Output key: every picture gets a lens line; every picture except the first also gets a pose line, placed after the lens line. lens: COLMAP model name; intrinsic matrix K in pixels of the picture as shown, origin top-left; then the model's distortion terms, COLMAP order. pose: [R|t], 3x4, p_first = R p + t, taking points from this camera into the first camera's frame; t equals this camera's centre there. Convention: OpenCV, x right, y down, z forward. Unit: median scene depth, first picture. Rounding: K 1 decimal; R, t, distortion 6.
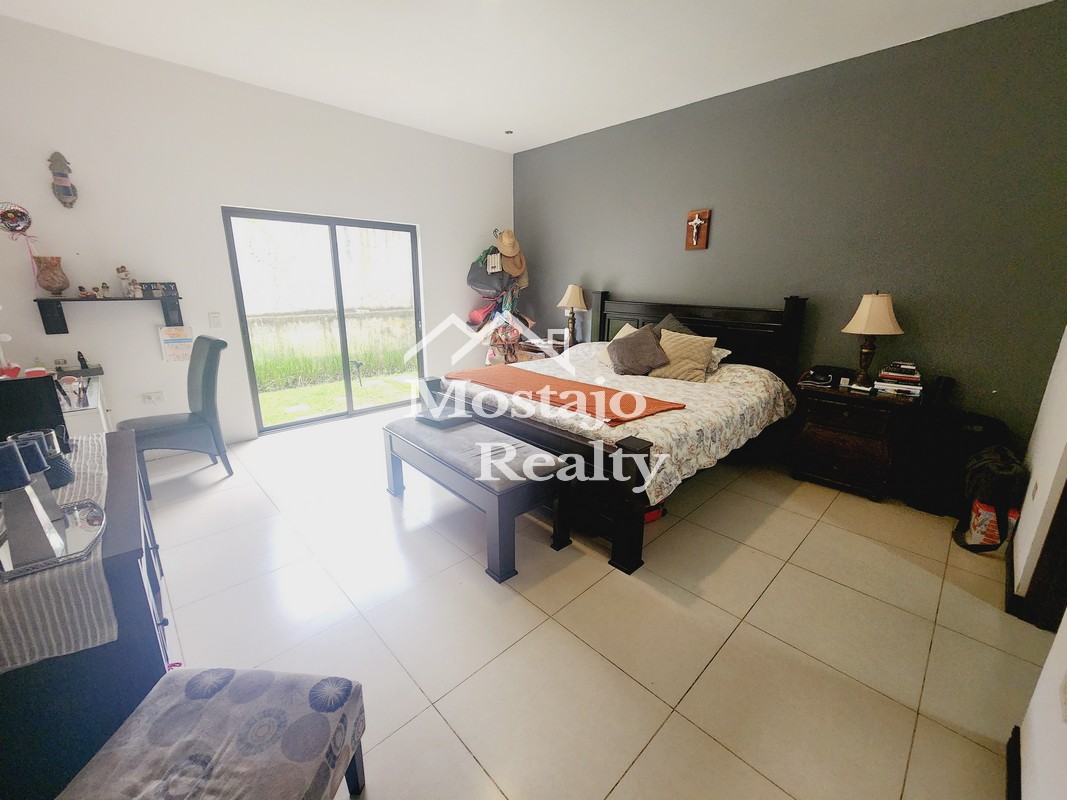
lens RADIAL K [[434.8, 0, 540.9], [0, 434.8, 394.7], [0, 0, 1]] dist [-0.000055, -0.001542]
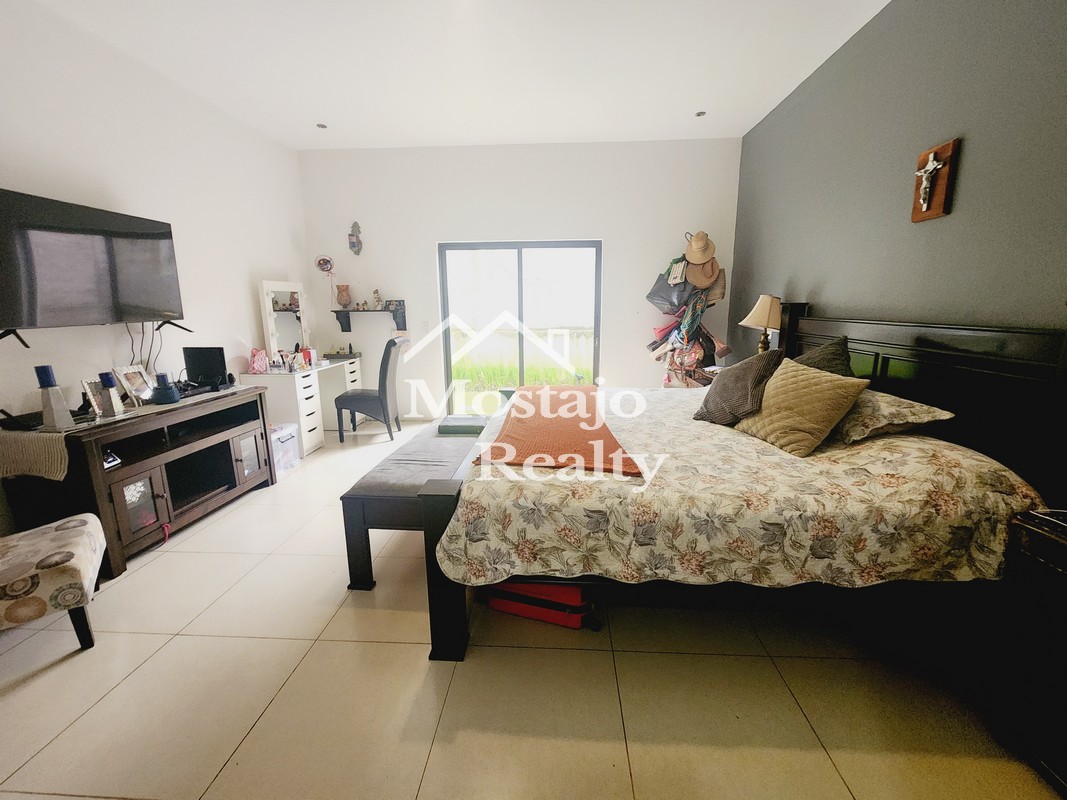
lens RADIAL K [[434.8, 0, 537.0], [0, 434.8, 396.8], [0, 0, 1]] dist [-0.000055, -0.001542]
pose [[0.675379, 0.137023, -0.724629, 0.507981], [-0.173768, 0.984489, 0.024204, -0.053655], [0.716706, 0.109570, 0.688714, 0.350561]]
